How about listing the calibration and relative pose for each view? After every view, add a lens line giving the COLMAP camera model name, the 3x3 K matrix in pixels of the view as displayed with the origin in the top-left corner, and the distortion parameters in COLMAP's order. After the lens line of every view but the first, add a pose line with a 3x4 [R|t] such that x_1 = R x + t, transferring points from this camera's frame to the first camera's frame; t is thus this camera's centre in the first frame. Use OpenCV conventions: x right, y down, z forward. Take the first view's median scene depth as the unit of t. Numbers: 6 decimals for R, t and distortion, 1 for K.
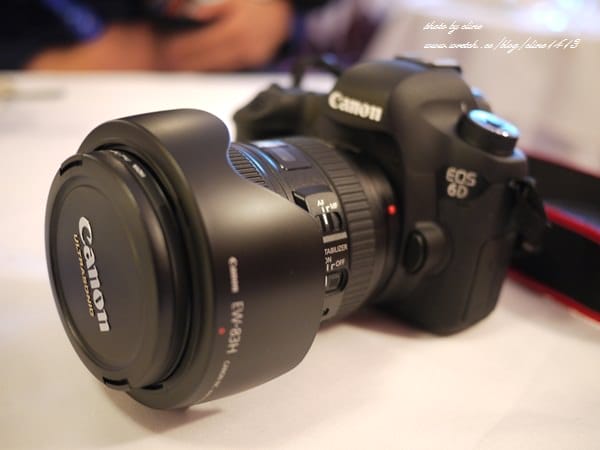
lens RADIAL K [[701.8, 0, 300.3], [0, 701.8, 227.3], [0, 0, 1]] dist [-0.006220, 0.000000]
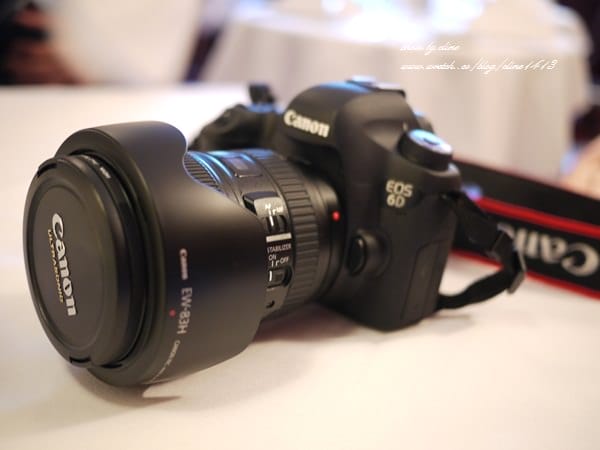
lens RADIAL K [[701.8, 0, 299.9], [0, 701.8, 222.7], [0, 0, 1]] dist [-0.006220, 0.000000]
pose [[0.999667, 0.021231, 0.014693, 0.065126], [-0.020677, 0.999106, -0.036860, 0.032187], [-0.015462, 0.036544, 0.999212, -0.132624]]
